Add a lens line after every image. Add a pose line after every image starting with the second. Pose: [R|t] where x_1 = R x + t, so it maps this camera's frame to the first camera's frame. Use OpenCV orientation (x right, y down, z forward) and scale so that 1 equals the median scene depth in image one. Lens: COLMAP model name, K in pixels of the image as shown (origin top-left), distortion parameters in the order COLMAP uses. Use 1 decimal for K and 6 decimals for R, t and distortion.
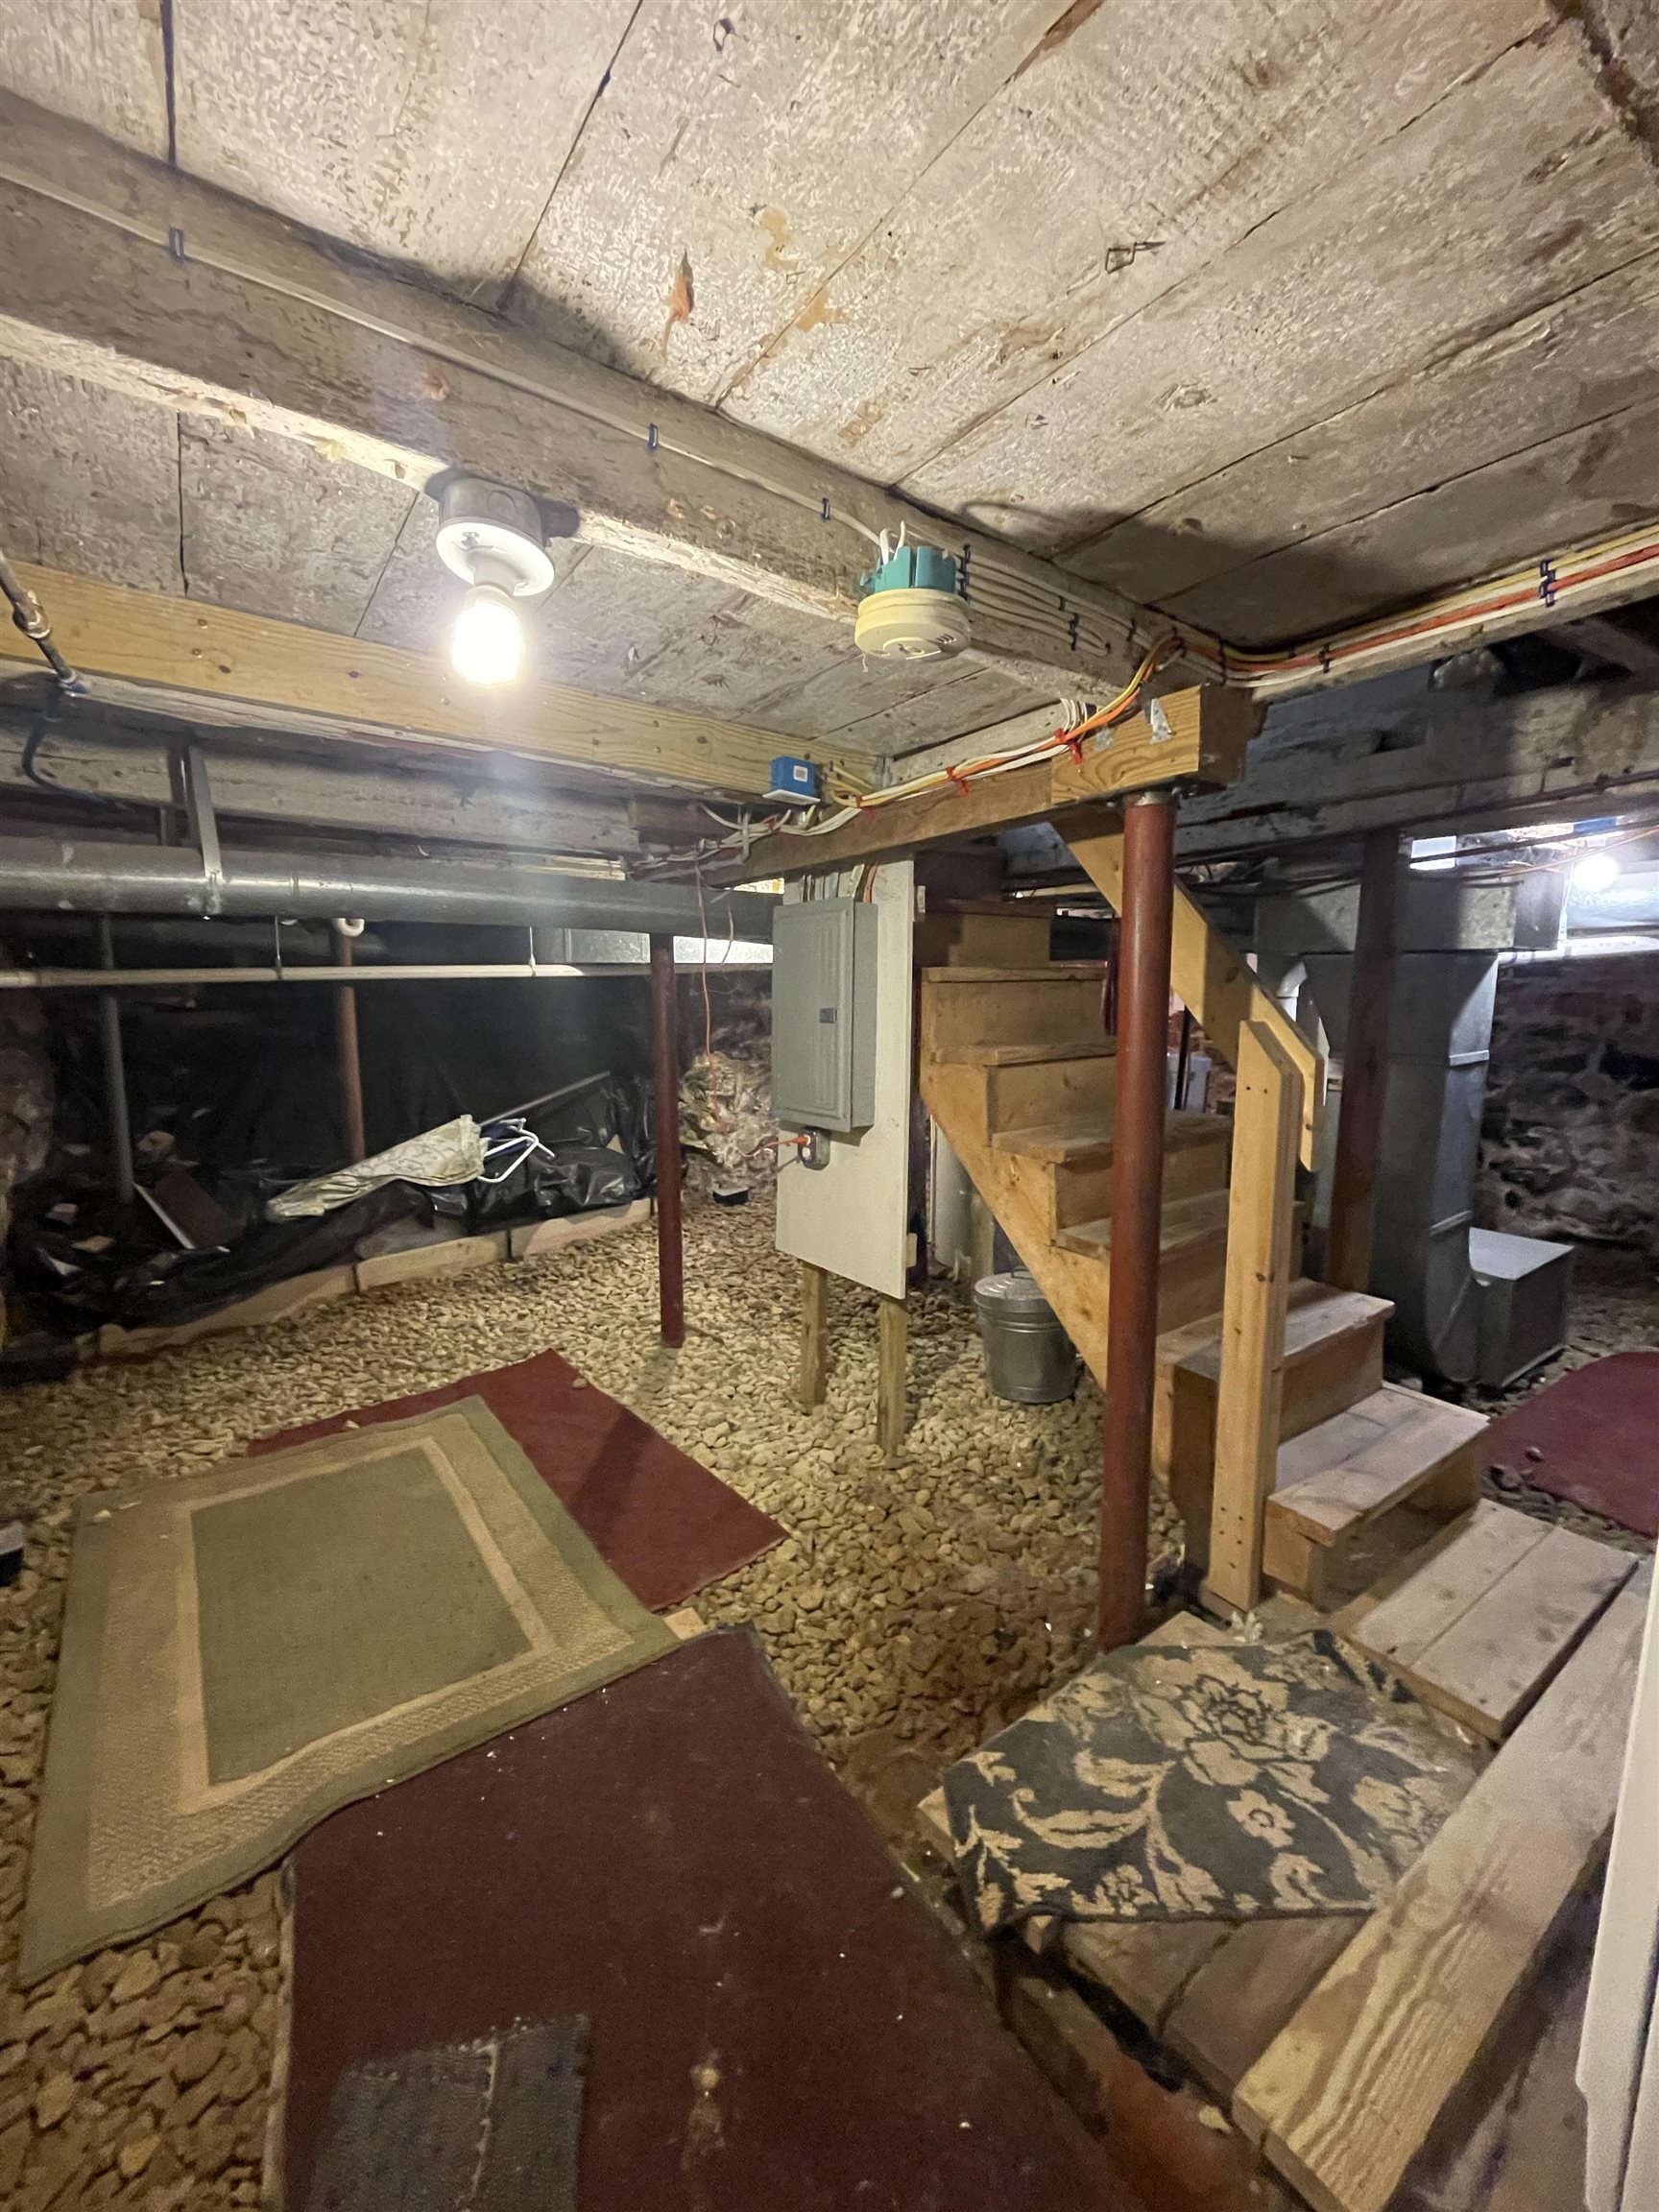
lens RADIAL K [[899.9, 0, 836.5], [0, 899.9, 1110.4], [0, 0, 1]] dist [-0.001878, 0.000640]
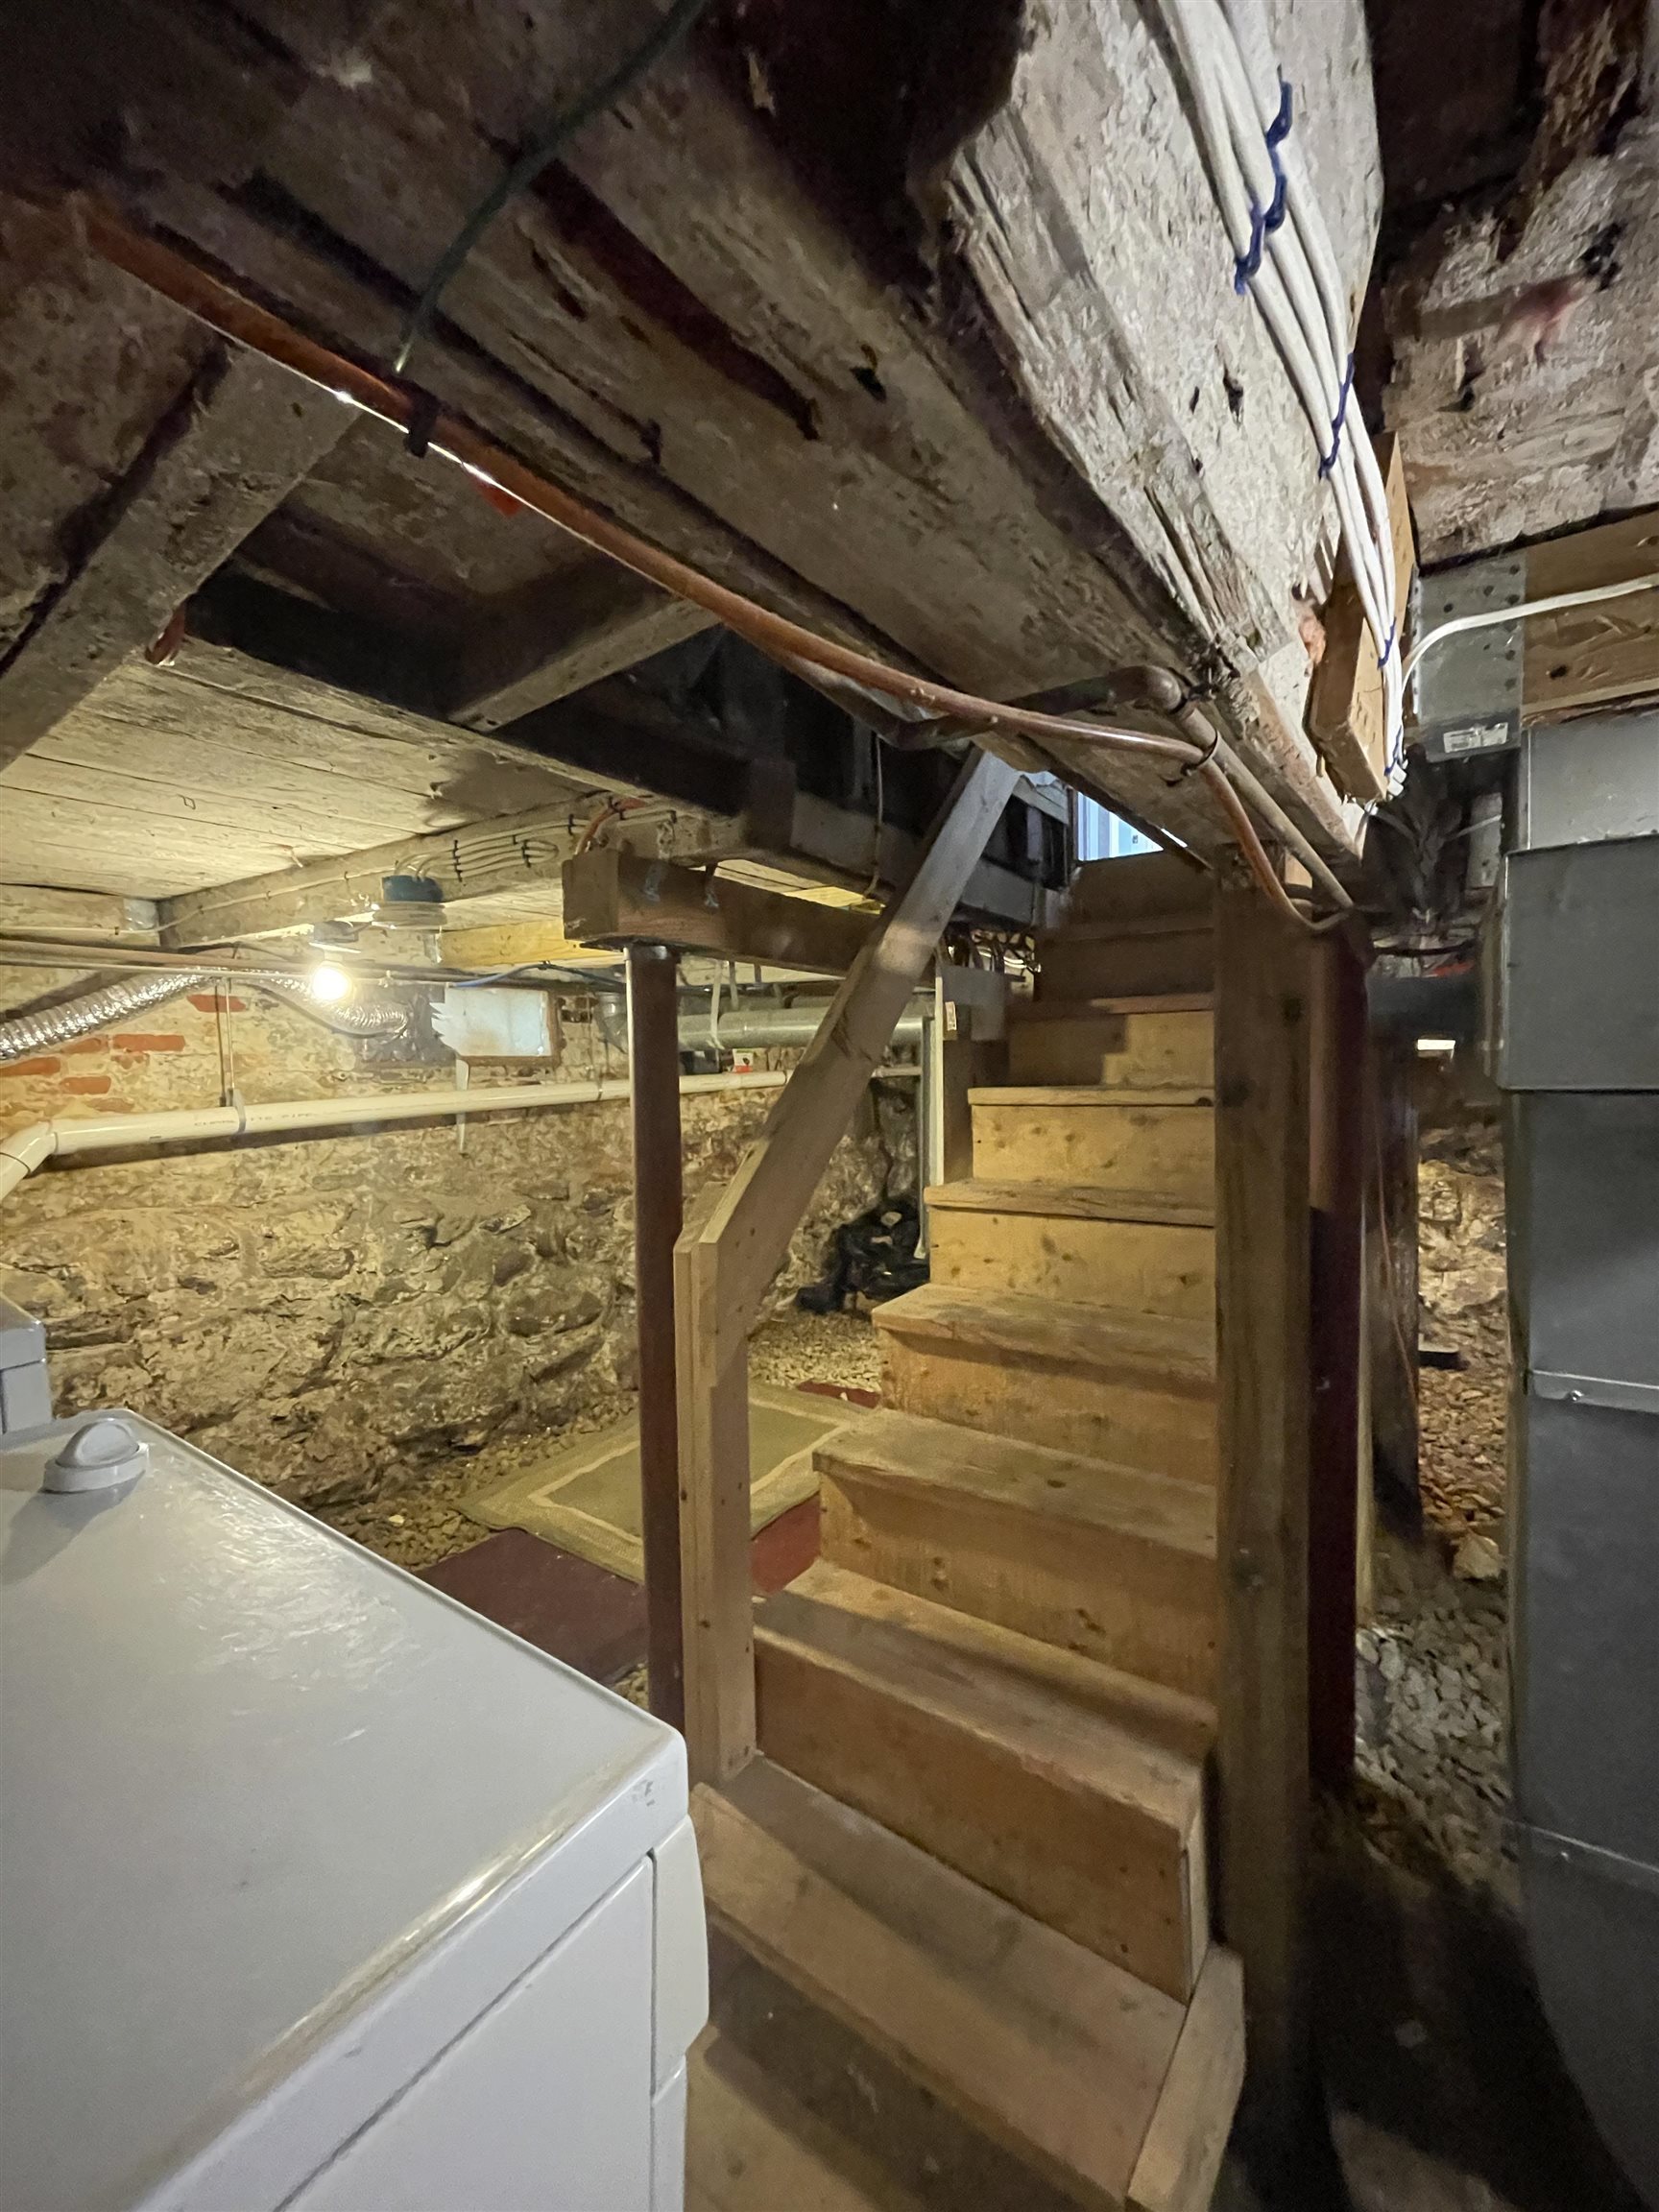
lens RADIAL K [[899.9, 0, 836.5], [0, 899.9, 1110.4], [0, 0, 1]] dist [-0.001878, 0.000640]
pose [[0.315383, 0.051202, -0.947582, 0.847355], [-0.108816, 0.993908, 0.017488, -0.130324], [0.942705, 0.097597, 0.319034, 0.550683]]
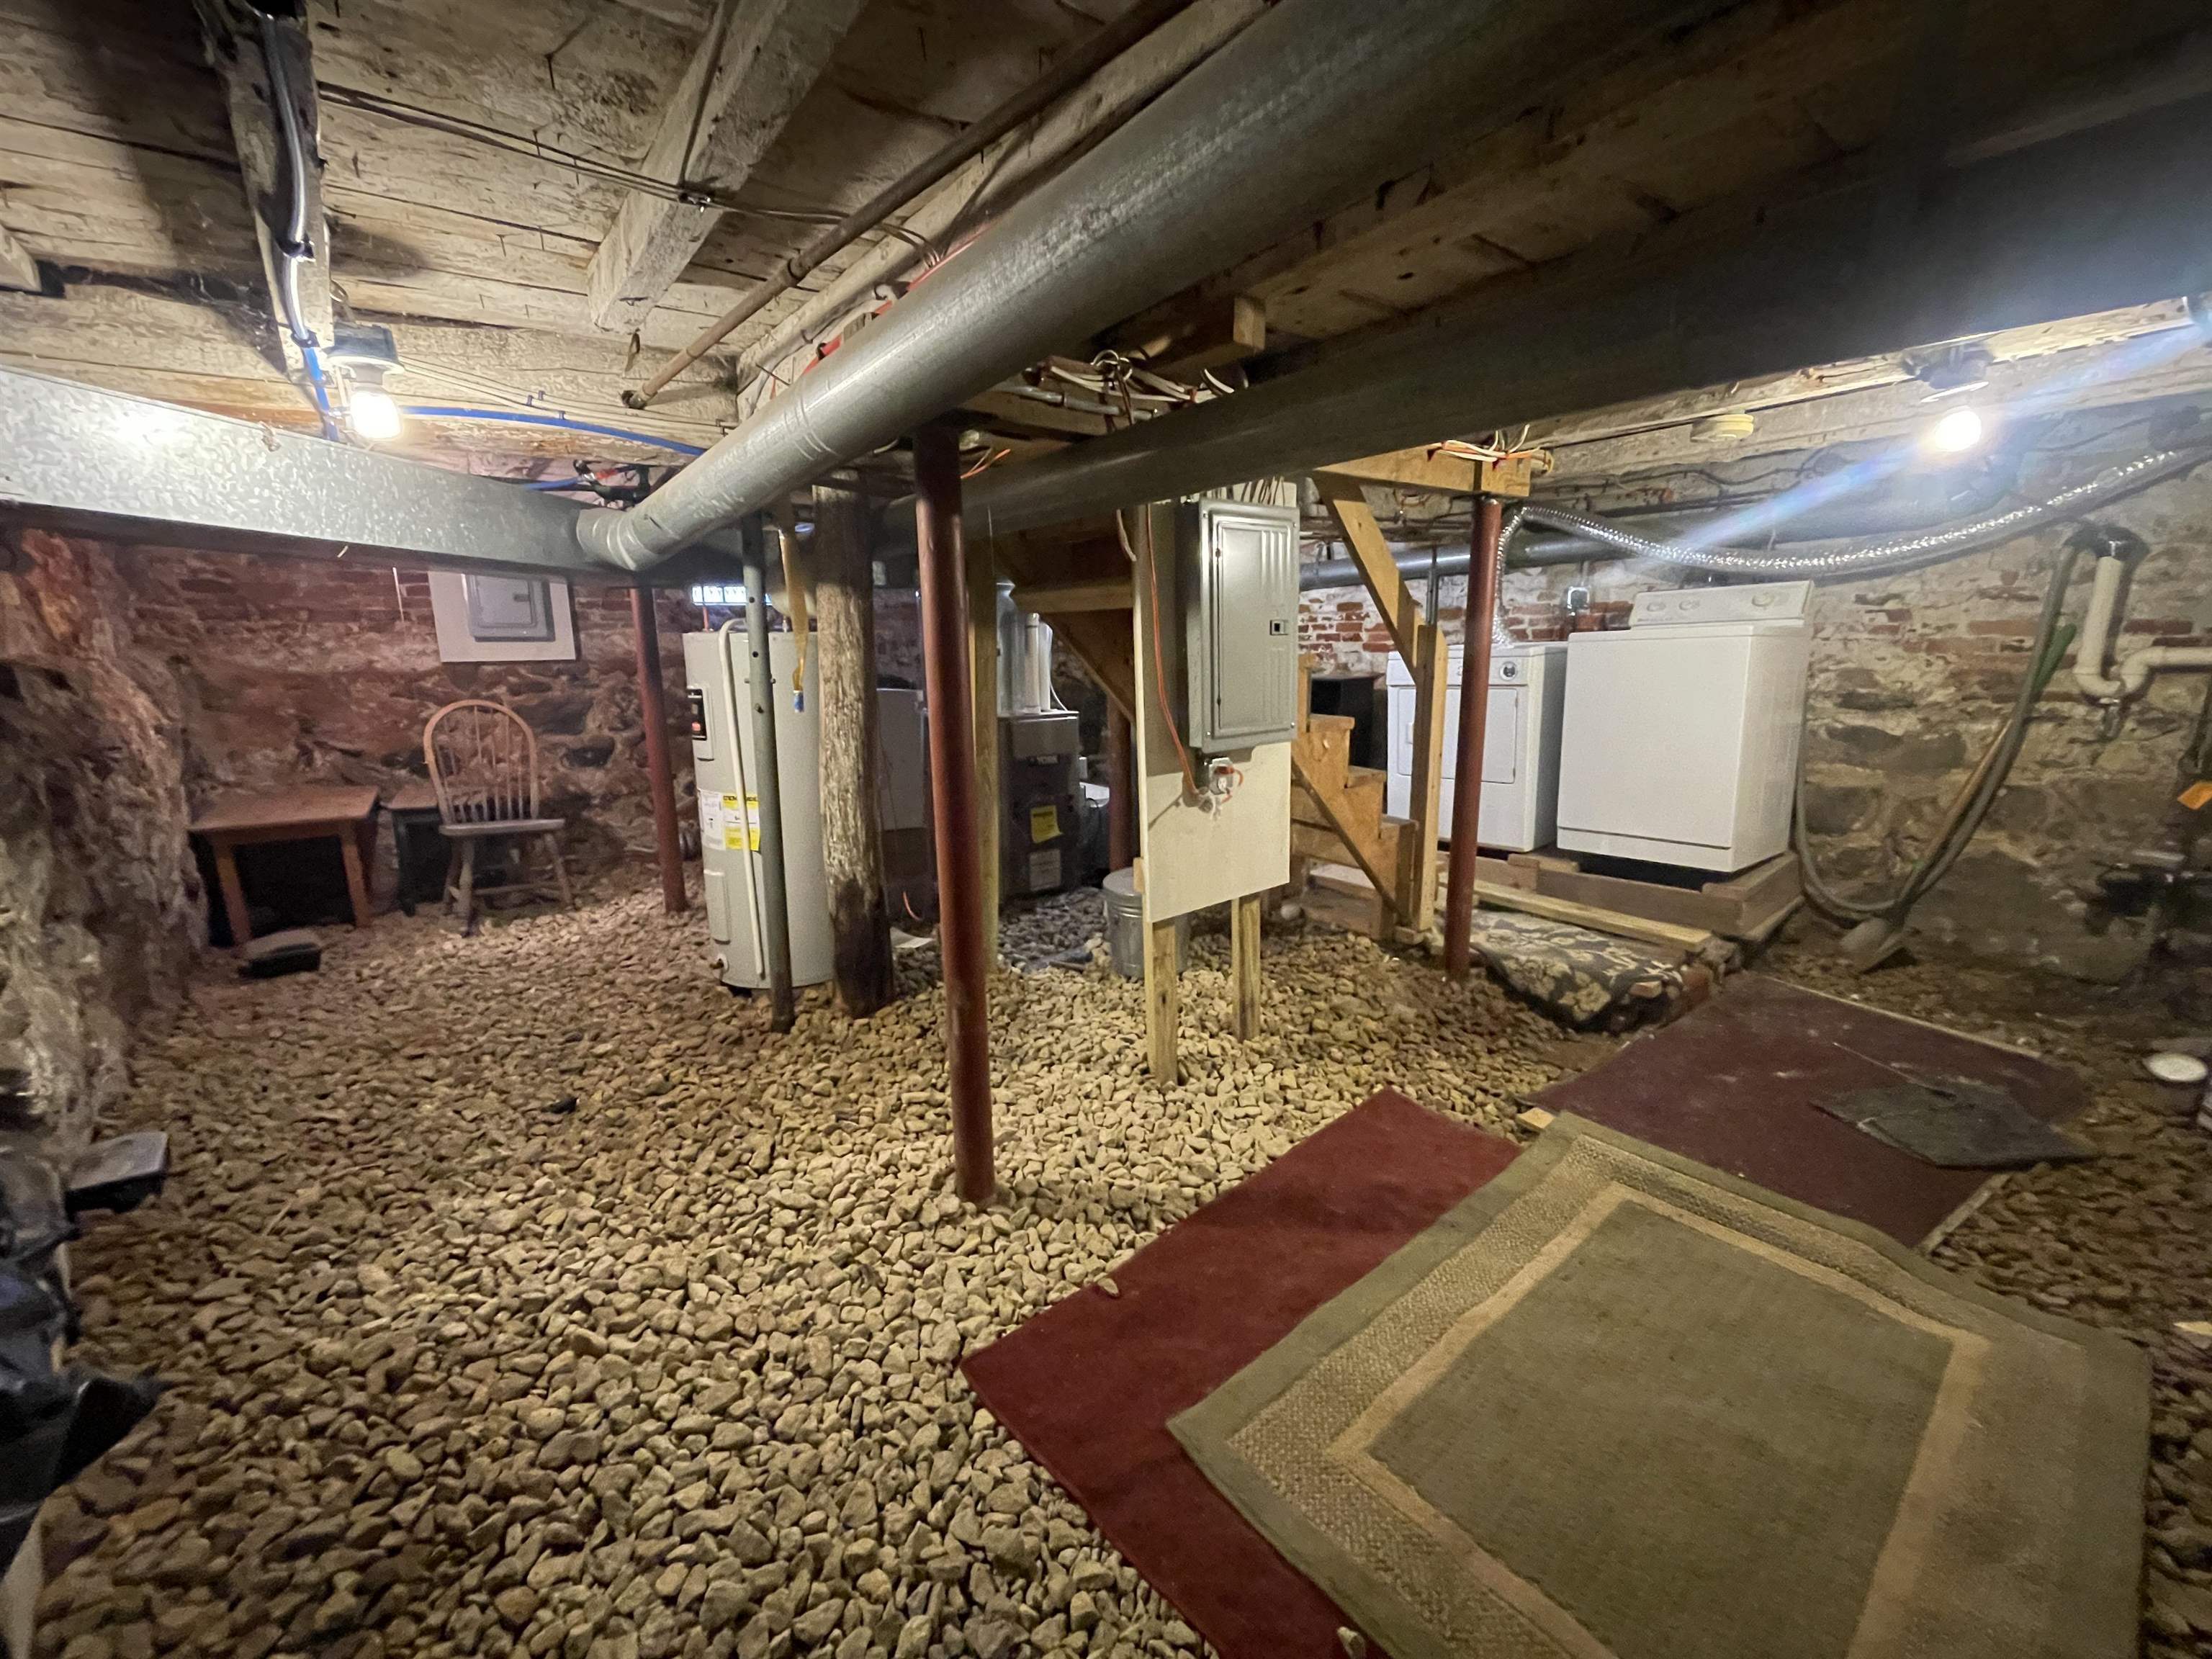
lens RADIAL K [[899.9, 0, 1106.0], [0, 899.9, 829.5], [0, 0, 1]] dist [-0.001878, 0.000640]
pose [[-0.044625, -0.203179, 0.978124, -0.958521], [0.166038, 0.963973, 0.207815, -0.119534], [-0.985109, 0.171680, -0.009282, 1.161819]]
